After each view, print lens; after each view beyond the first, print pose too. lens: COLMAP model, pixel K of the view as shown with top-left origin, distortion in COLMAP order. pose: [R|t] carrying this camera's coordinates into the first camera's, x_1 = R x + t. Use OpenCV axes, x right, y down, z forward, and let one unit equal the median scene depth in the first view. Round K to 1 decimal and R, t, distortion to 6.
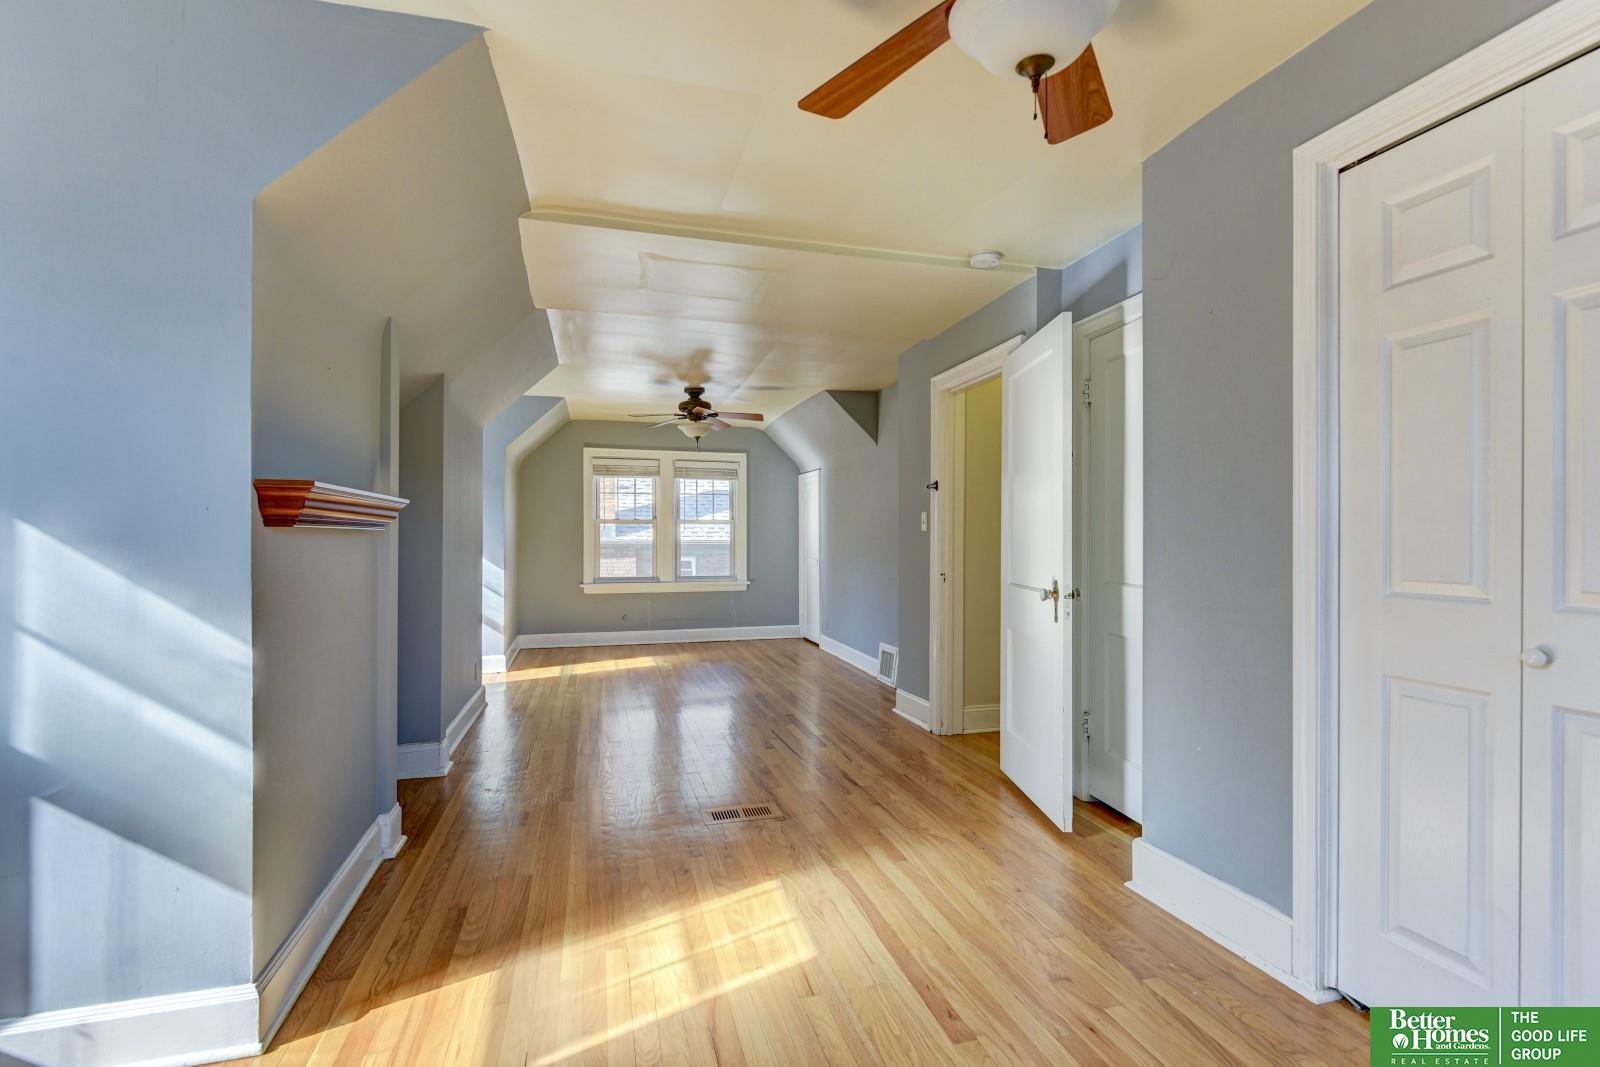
lens RADIAL K [[733.7, 0, 797.6], [0, 733.7, 540.2], [0, 0, 1]] dist [-0.000036, -0.000486]
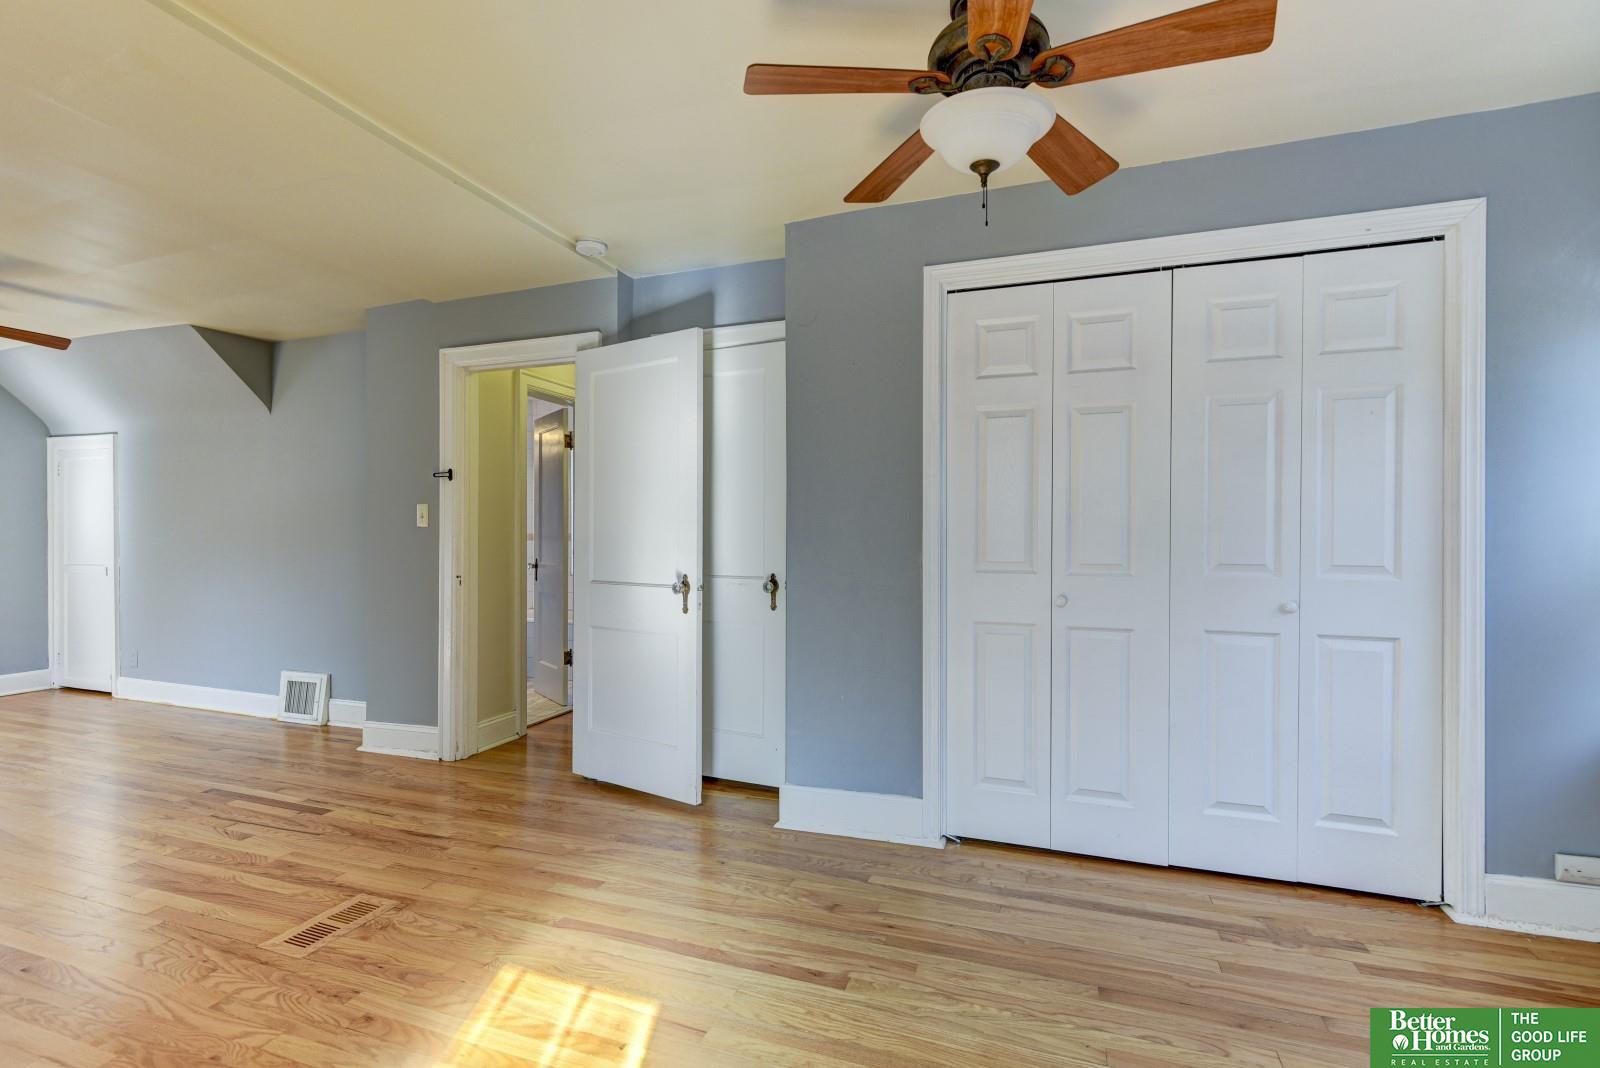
lens RADIAL K [[733.7, 0, 797.6], [0, 733.7, 540.7], [0, 0, 1]] dist [-0.000036, -0.000486]
pose [[0.572379, -0.004345, 0.819978, -0.412176], [0.001088, 0.999989, 0.004539, 0.000381], [-0.819989, -0.001706, 0.572377, 0.237378]]
